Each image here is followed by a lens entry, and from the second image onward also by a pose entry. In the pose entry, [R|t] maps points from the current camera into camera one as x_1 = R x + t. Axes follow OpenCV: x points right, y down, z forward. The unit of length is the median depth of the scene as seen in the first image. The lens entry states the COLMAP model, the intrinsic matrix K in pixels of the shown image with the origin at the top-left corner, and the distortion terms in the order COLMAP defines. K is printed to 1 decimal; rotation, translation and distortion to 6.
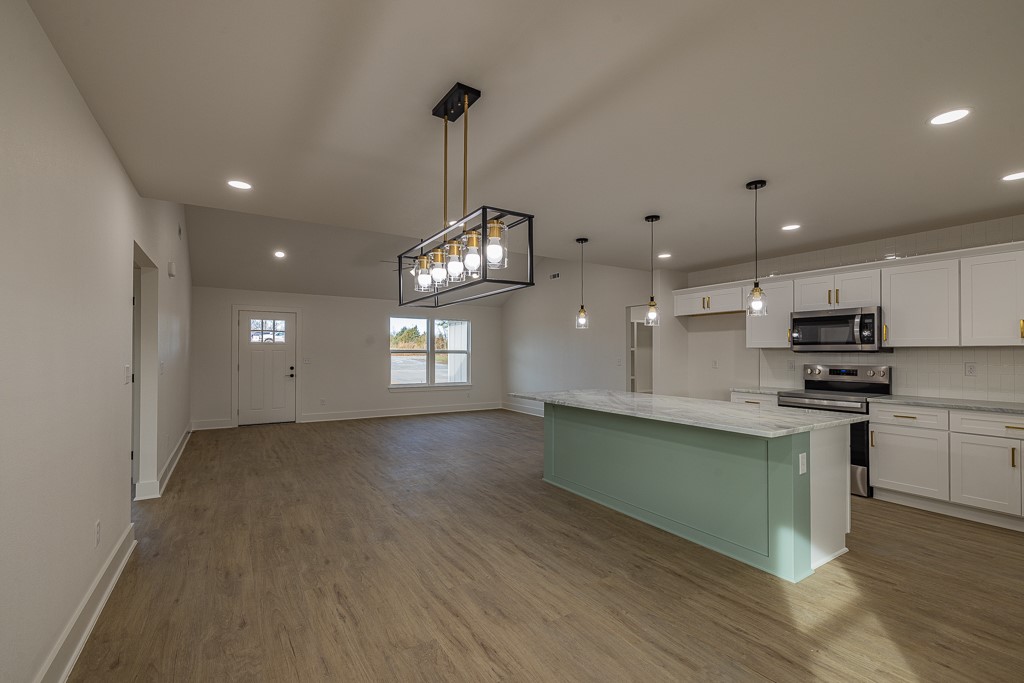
lens RADIAL K [[439.1, 0, 514.9], [0, 439.1, 358.5], [0, 0, 1]] dist [0.000165, 0.000164]
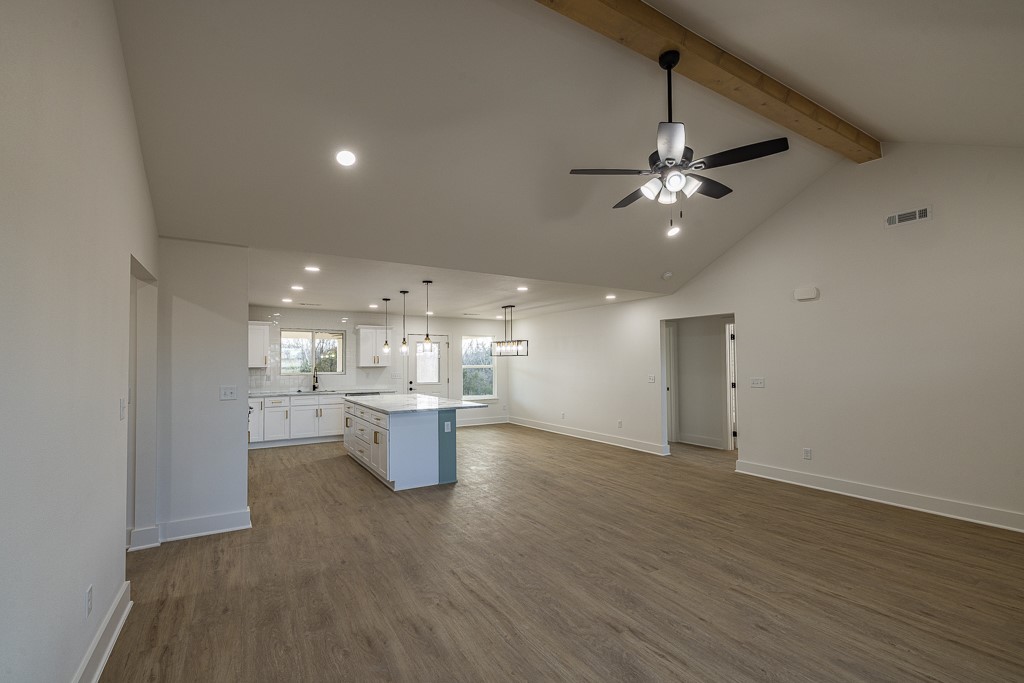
lens RADIAL K [[439.1, 0, 495.8], [0, 439.1, 354.6], [0, 0, 1]] dist [0.000165, 0.000164]
pose [[-0.998624, 0.005206, 0.052189, -0.130136], [0.004810, 0.999959, -0.007715, -0.062014], [-0.052227, -0.007453, -0.998607, 2.775646]]
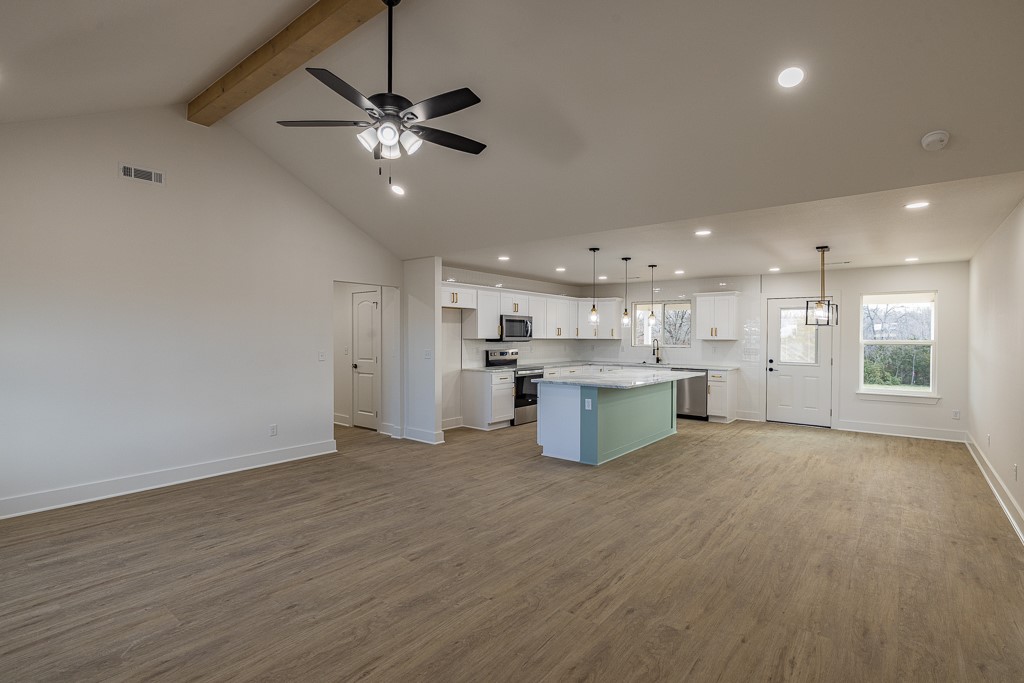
lens RADIAL K [[485.5, 0, 514.5], [0, 485.5, 343.8], [0, 0, 1]] dist [-0.006520, 0.002409]
pose [[-0.312928, -0.016279, 0.949637, -1.261615], [0.009403, 0.999751, 0.020236, -0.054050], [-0.949730, 0.015262, -0.312697, 2.001486]]
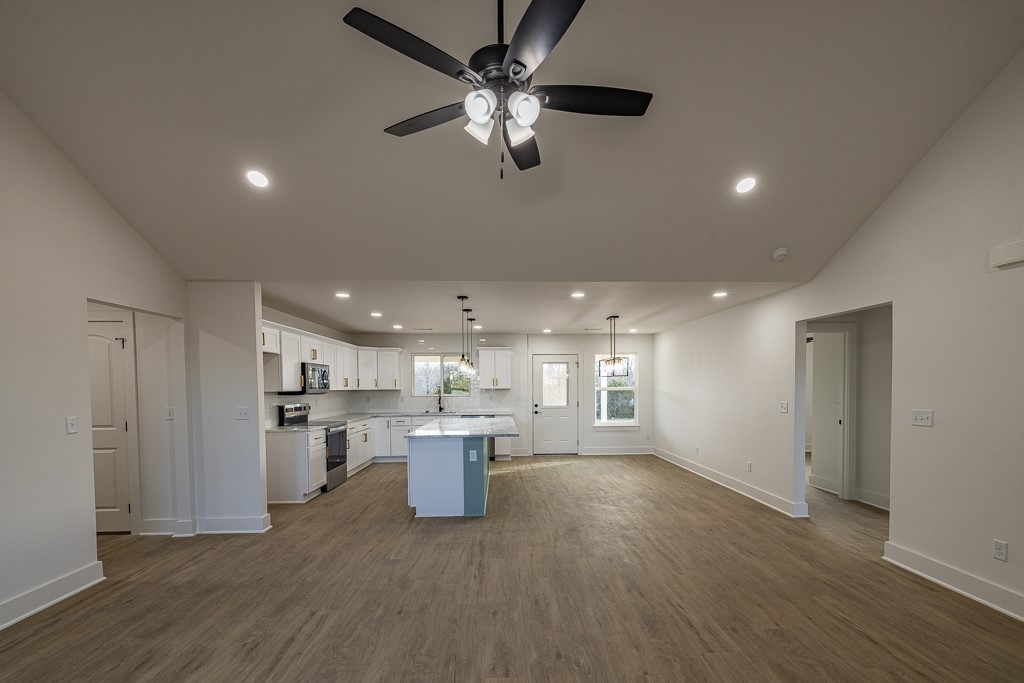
lens RADIAL K [[449.0, 0, 519.8], [0, 449.0, 404.5], [0, 0, 1]] dist [0.000510, -0.000050]
pose [[-0.858983, -0.015187, 0.511779, -0.721293], [0.014372, 0.998451, 0.053753, -0.061838], [-0.511802, 0.053528, -0.857434, 2.414804]]
